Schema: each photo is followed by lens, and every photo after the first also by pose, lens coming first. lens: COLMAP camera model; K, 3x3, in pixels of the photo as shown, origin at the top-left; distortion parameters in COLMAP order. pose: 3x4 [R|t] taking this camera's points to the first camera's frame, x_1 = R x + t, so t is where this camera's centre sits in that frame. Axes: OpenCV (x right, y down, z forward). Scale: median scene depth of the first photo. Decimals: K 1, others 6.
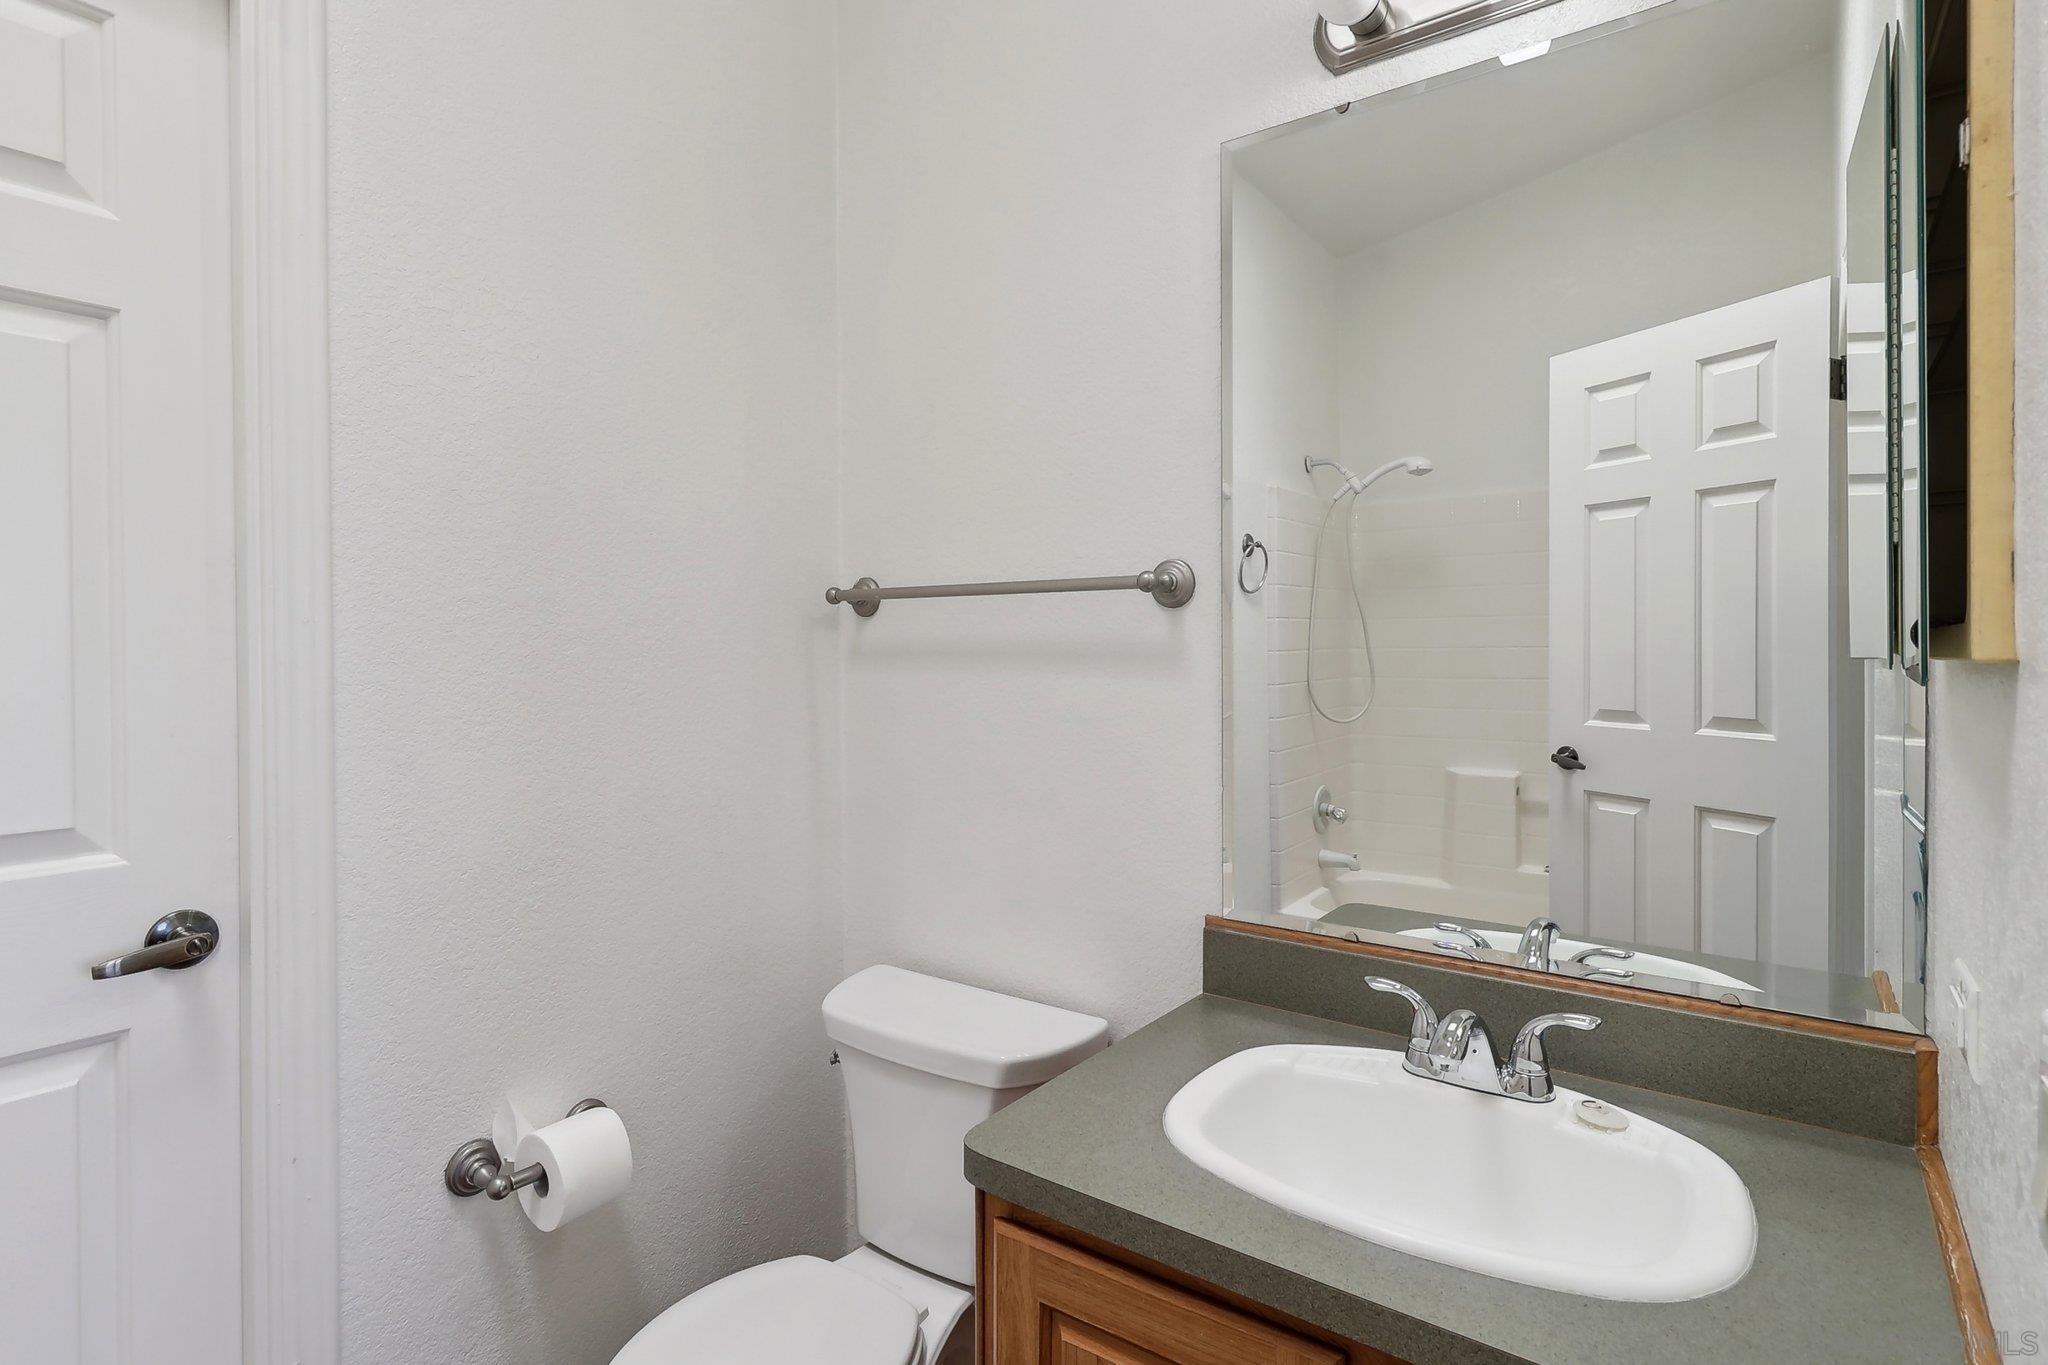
lens RADIAL K [[1036.4, 0, 1025.4], [0, 1036.4, 651.7], [0, 0, 1]] dist [-0.000132, 0.000939]
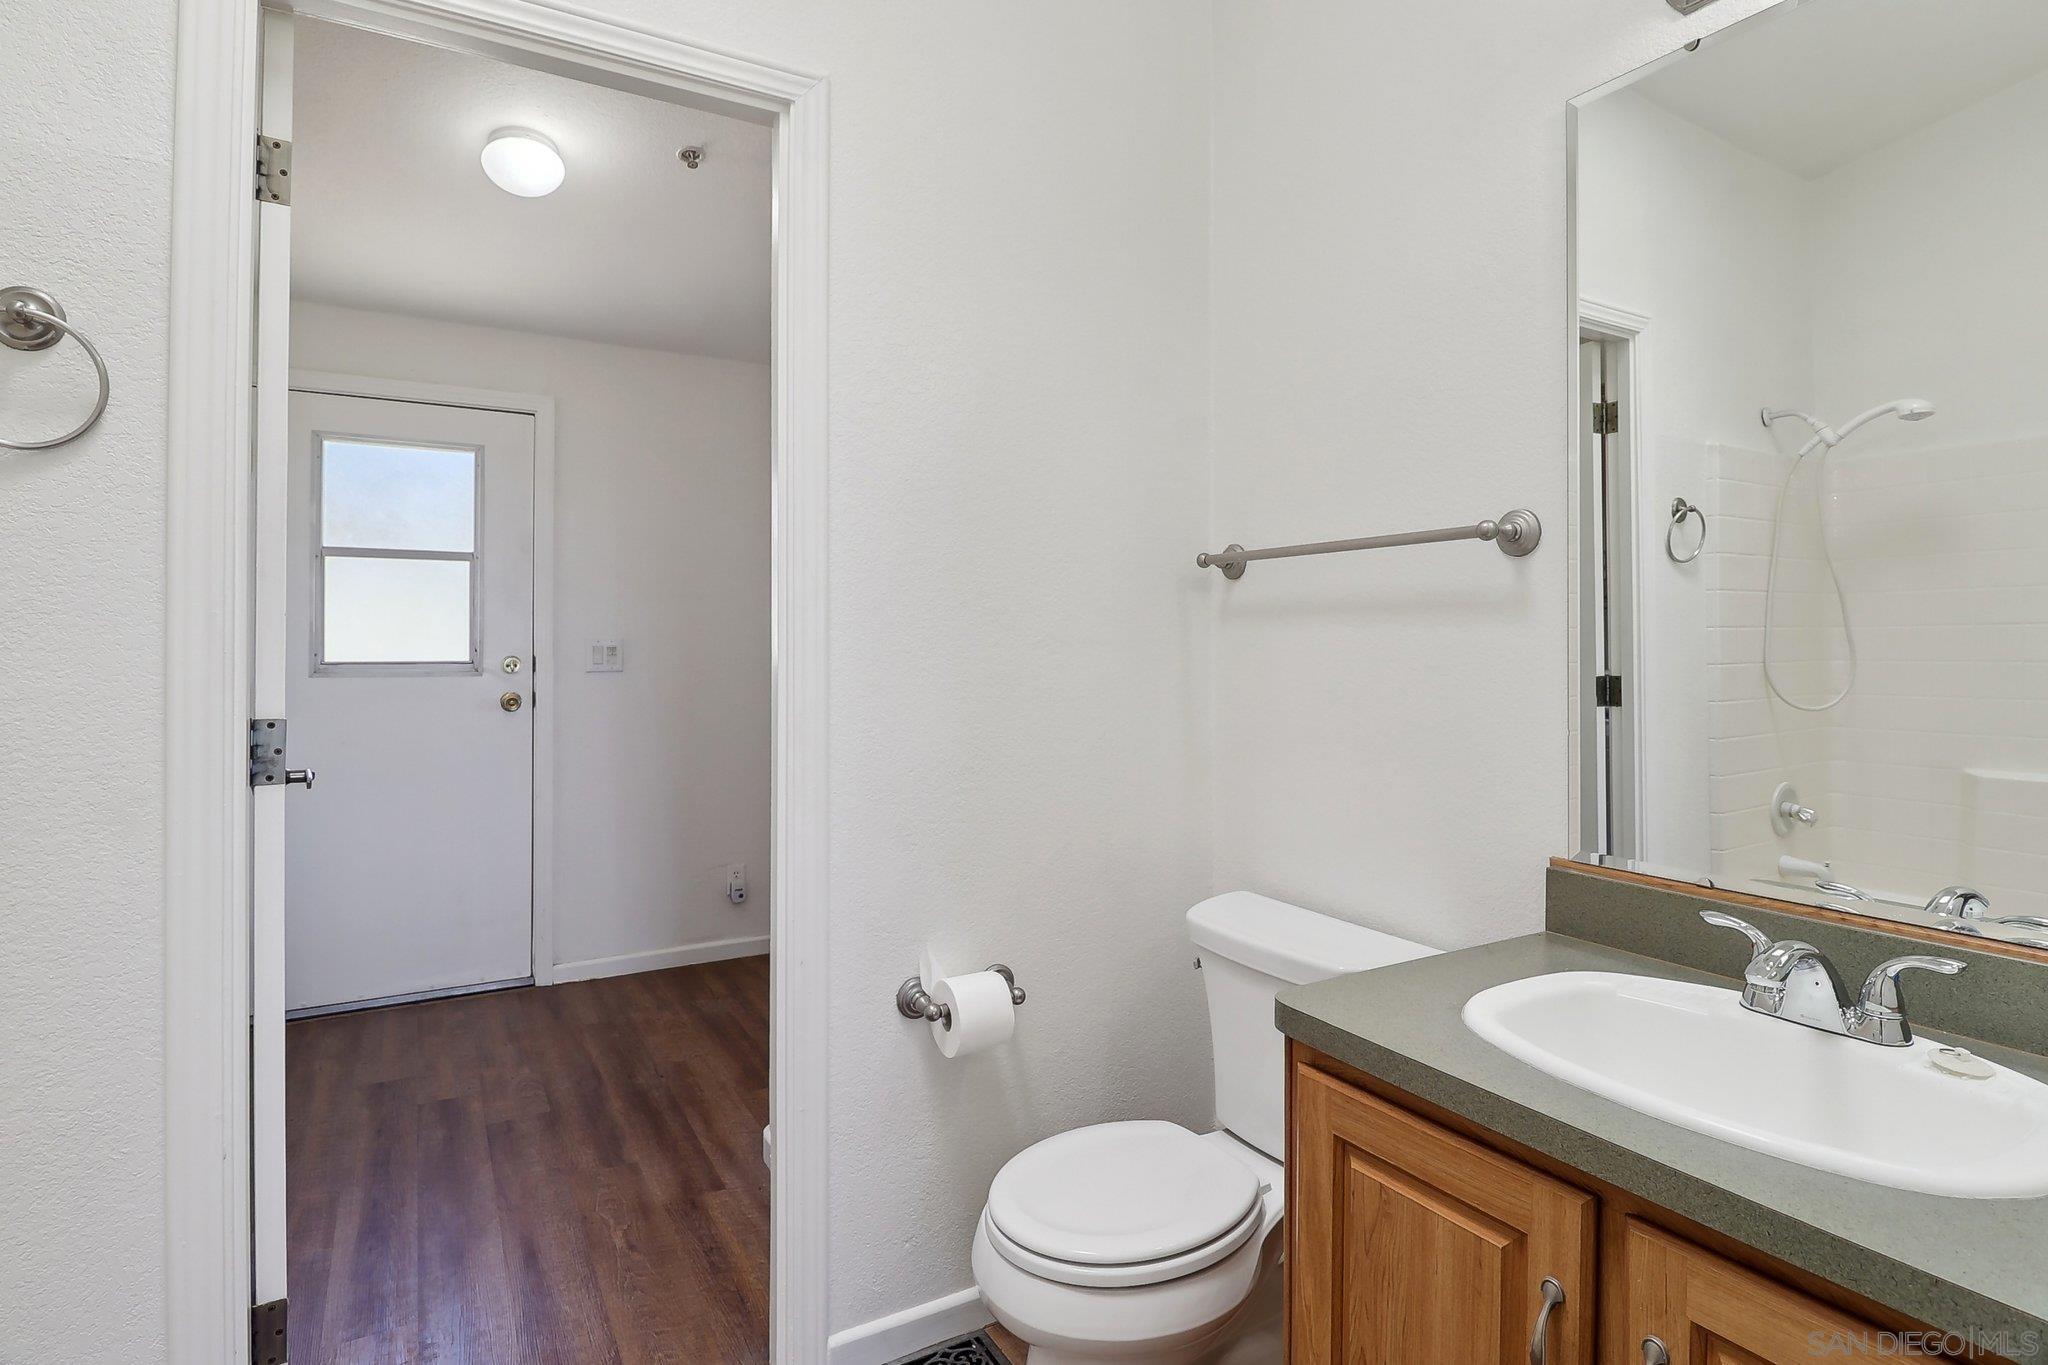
lens RADIAL K [[1069.4, 0, 1029.6], [0, 1069.4, 648.5], [0, 0, 1]] dist [-0.002389, -0.007961]
pose [[0.918848, 0.003389, -0.394598, 0.129964], [-0.008260, 0.999909, -0.010646, 0.072551], [0.394526, 0.013041, 0.918792, -0.187584]]
